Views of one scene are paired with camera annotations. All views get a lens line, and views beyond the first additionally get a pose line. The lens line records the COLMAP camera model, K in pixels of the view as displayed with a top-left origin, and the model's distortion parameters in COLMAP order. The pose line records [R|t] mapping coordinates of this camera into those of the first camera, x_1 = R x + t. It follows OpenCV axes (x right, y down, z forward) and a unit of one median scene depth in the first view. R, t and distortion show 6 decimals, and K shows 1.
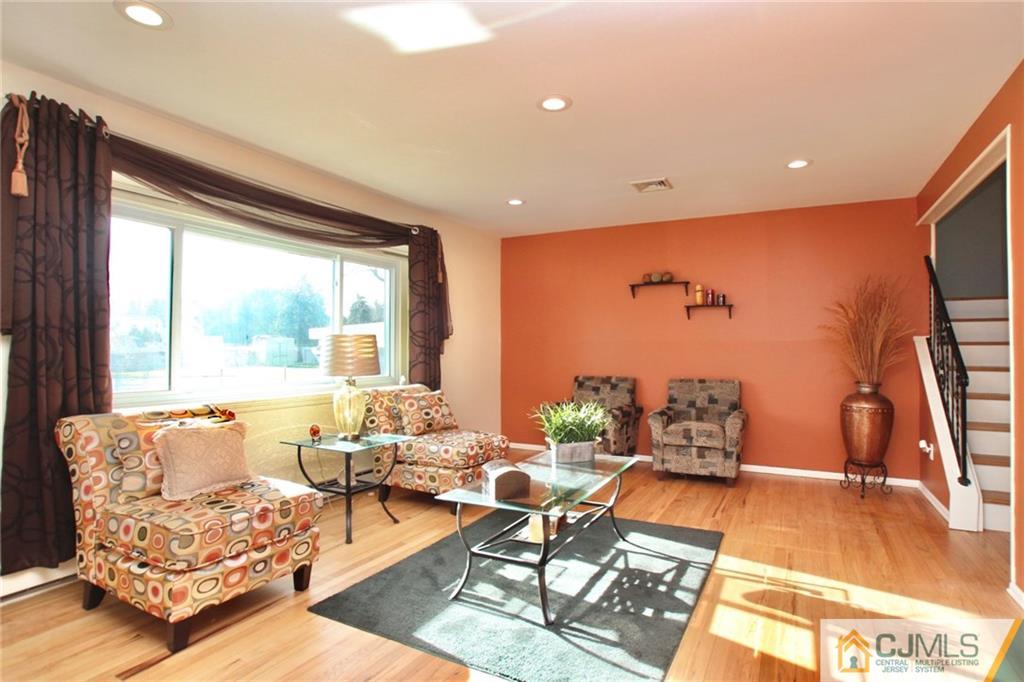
lens RADIAL K [[530.5, 0, 524.3], [0, 530.5, 344.2], [0, 0, 1]] dist [-0.052257, 0.038317]
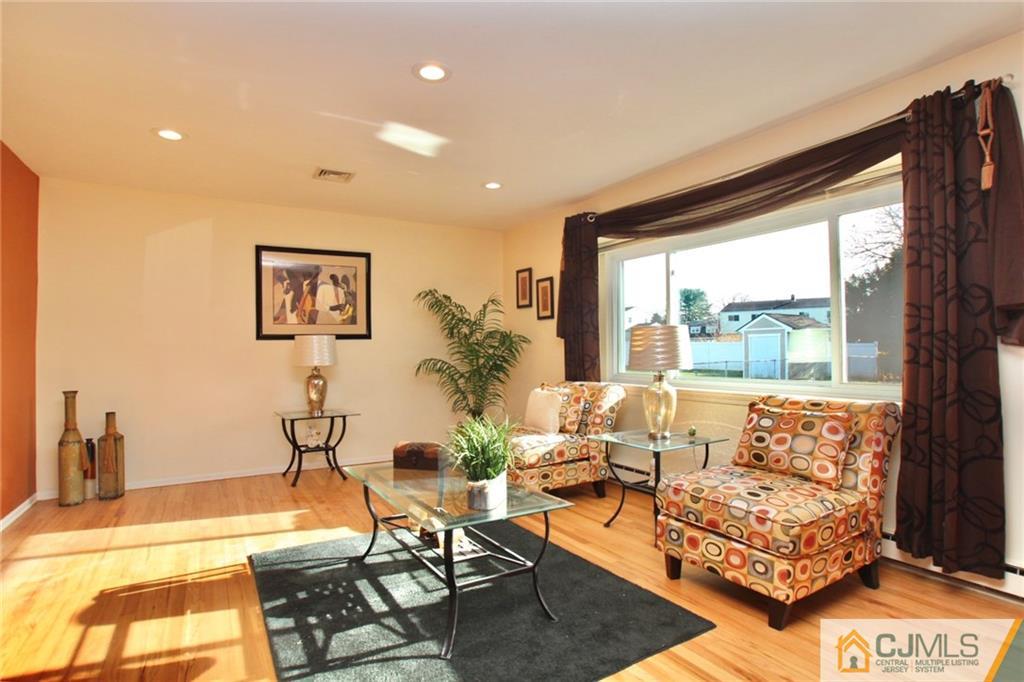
lens RADIAL K [[530.5, 0, 524.3], [0, 530.5, 344.2], [0, 0, 1]] dist [-0.052257, 0.038317]
pose [[-0.510120, -0.005821, -0.860083, 0.772745], [0.022259, 0.999553, -0.019967, 0.034056], [0.859815, -0.029331, -0.509763, 1.635233]]
